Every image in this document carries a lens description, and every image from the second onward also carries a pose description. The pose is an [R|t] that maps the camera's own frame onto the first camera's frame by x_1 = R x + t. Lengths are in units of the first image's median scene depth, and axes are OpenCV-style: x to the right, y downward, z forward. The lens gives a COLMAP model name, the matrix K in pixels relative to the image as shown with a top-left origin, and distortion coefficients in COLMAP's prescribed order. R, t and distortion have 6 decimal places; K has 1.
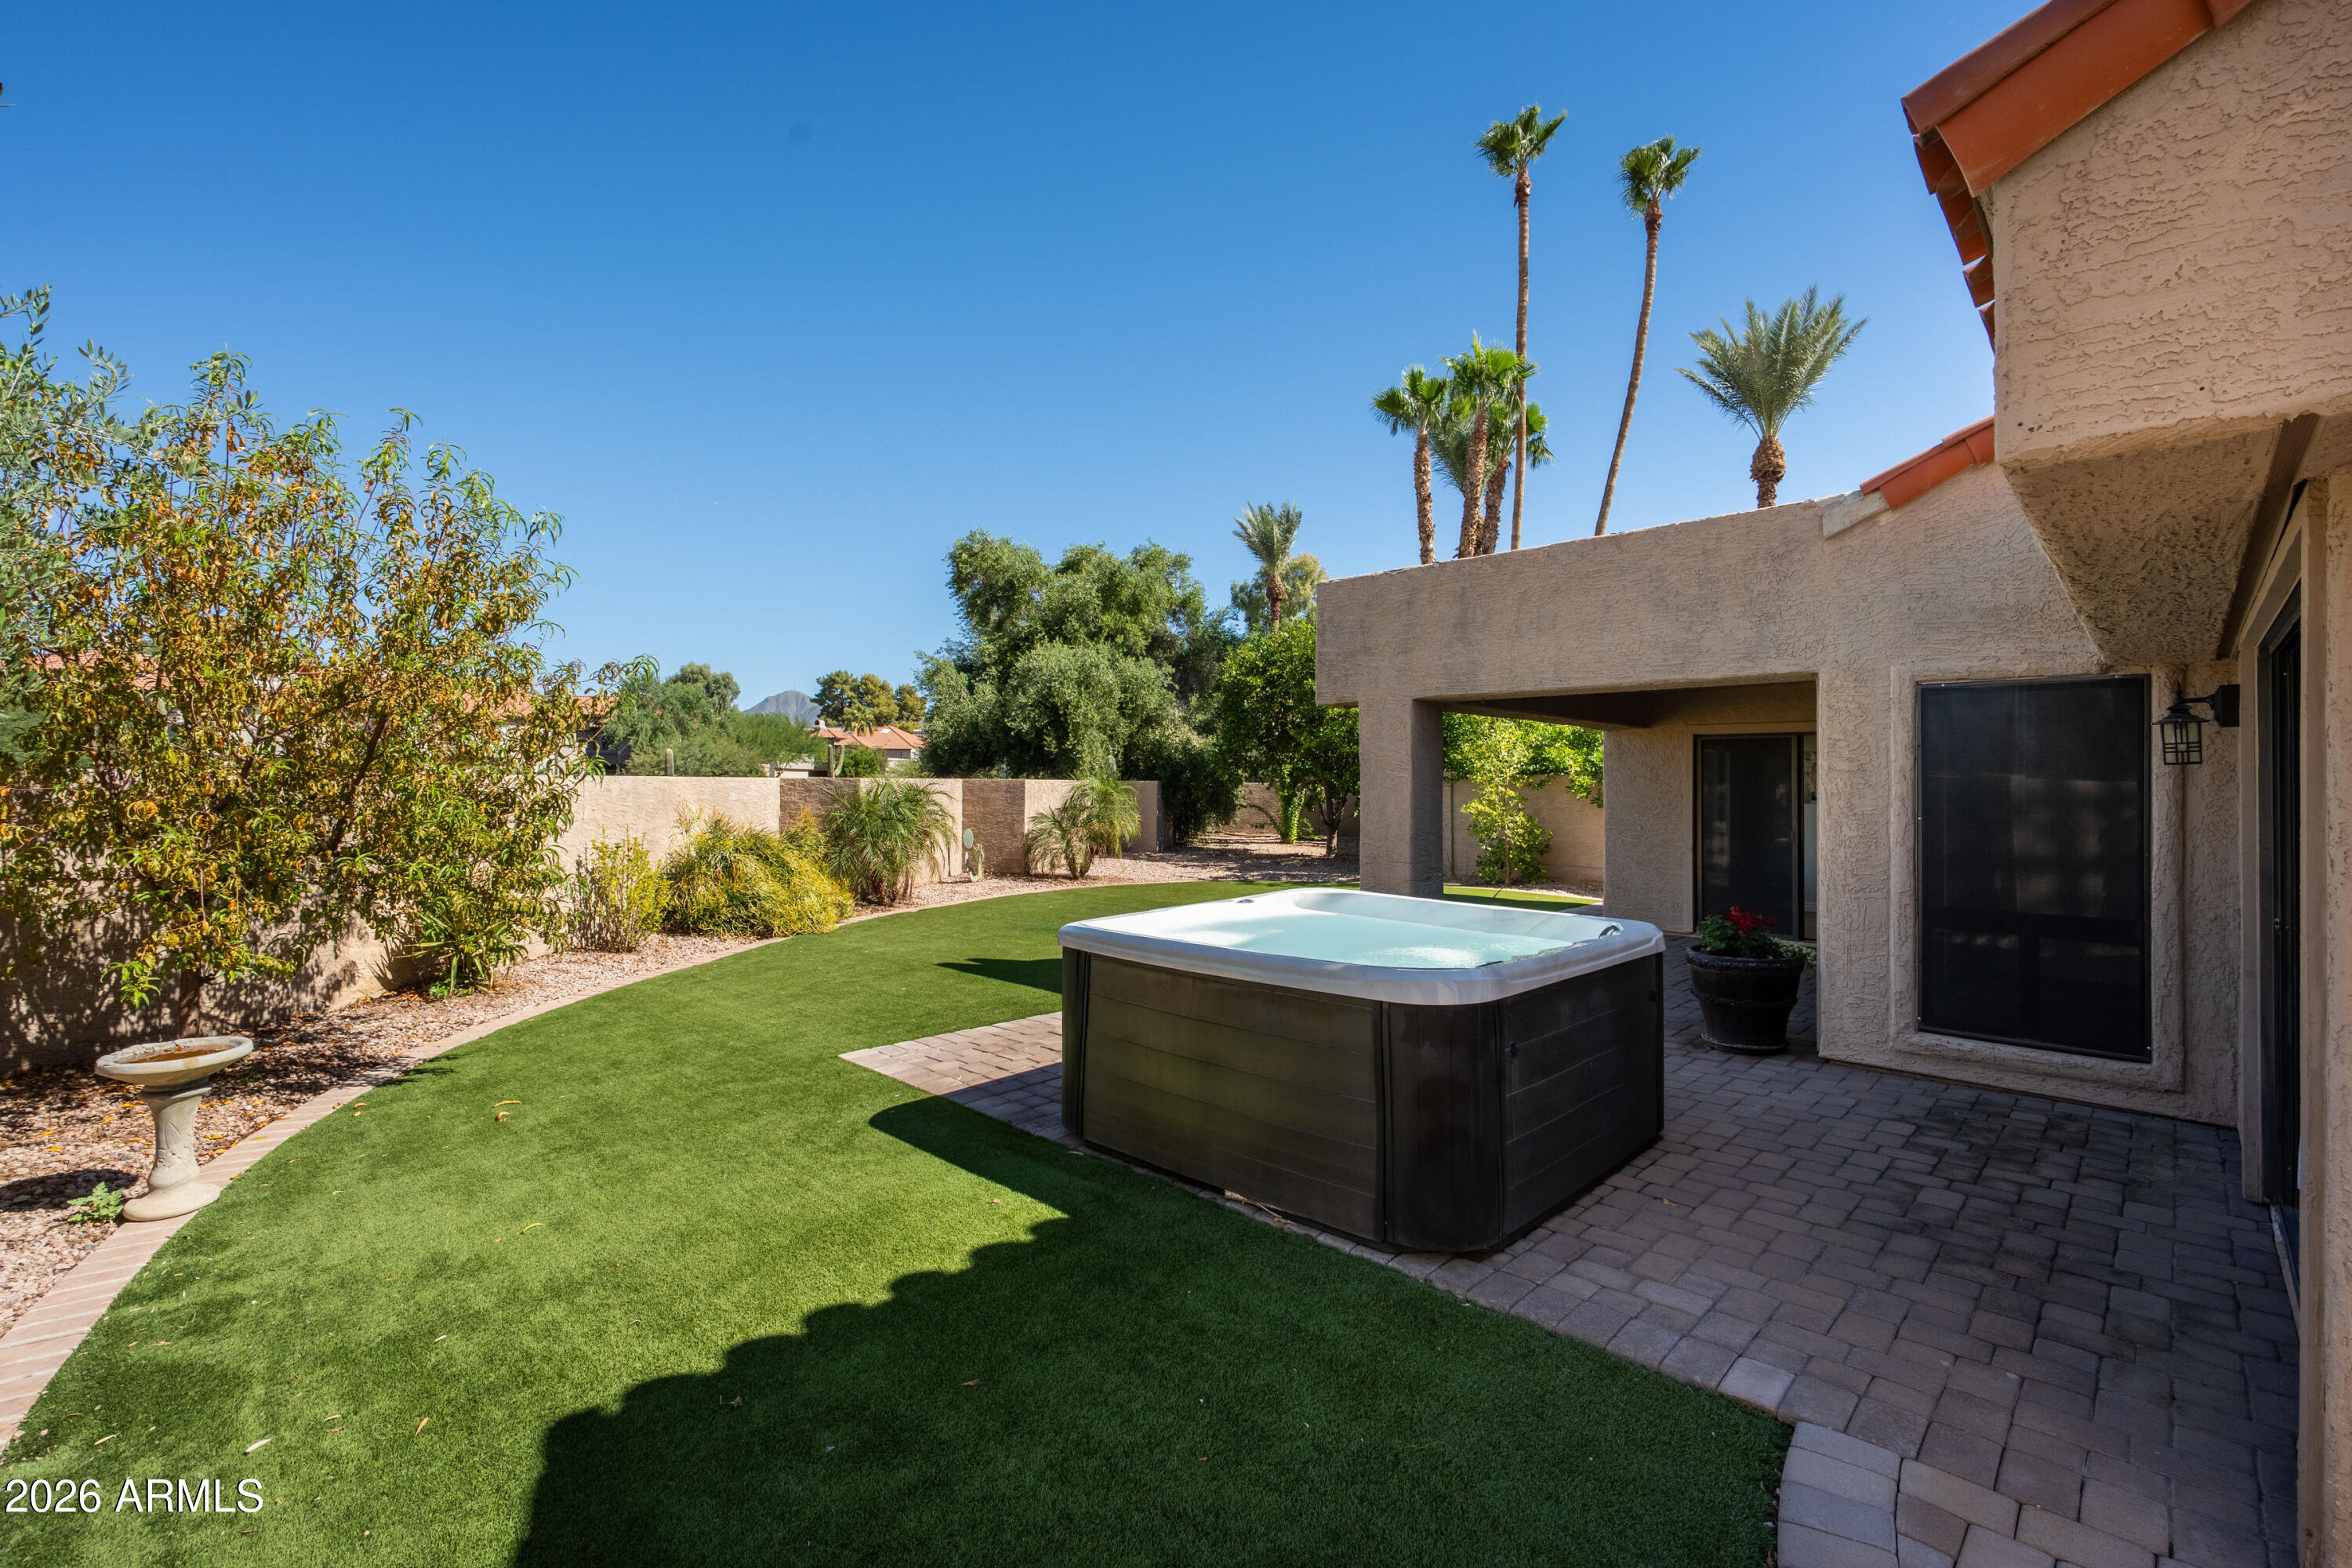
lens RADIAL K [[1030.8, 0, 1180.3], [0, 1030.8, 778.4], [0, 0, 1]] dist [-0.003392, -0.000492]
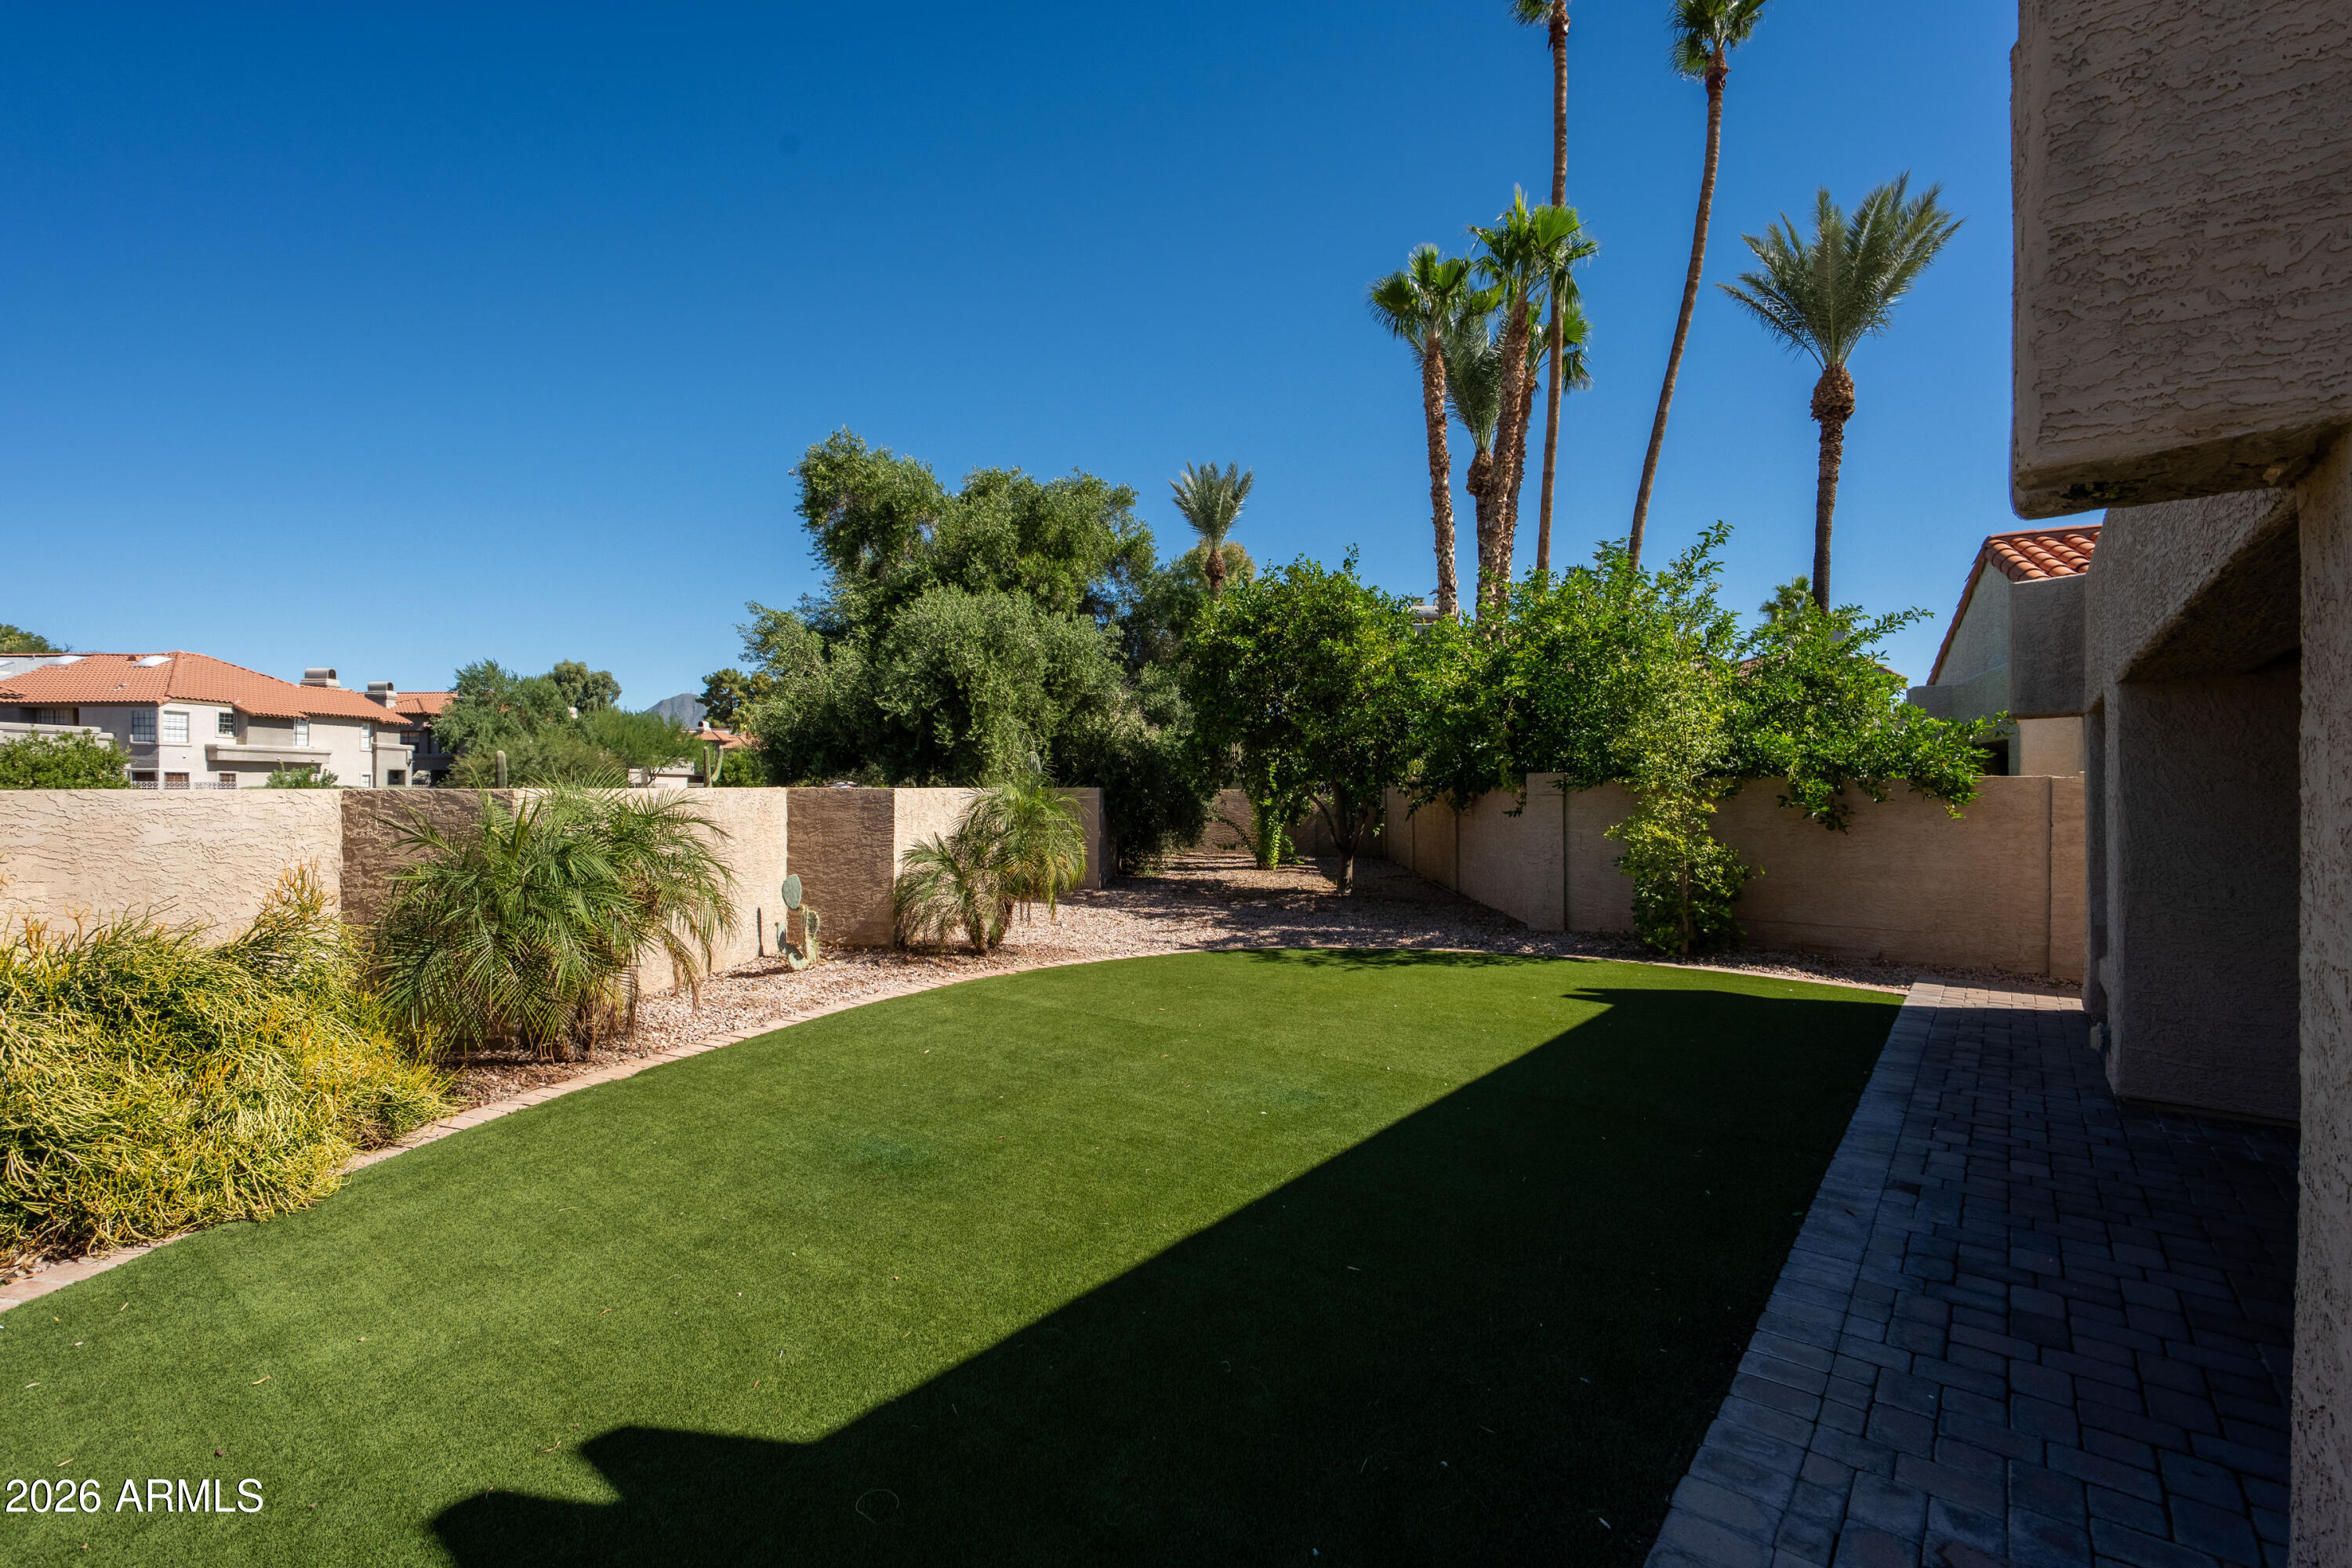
lens RADIAL K [[1030.8, 0, 1169.2], [0, 1030.8, 793.1], [0, 0, 1]] dist [-0.003392, -0.000492]
pose [[0.997227, -0.004579, 0.074275, -0.025414], [0.003840, 0.999942, 0.010094, -0.001002], [-0.074317, -0.009781, 0.997187, 0.273064]]
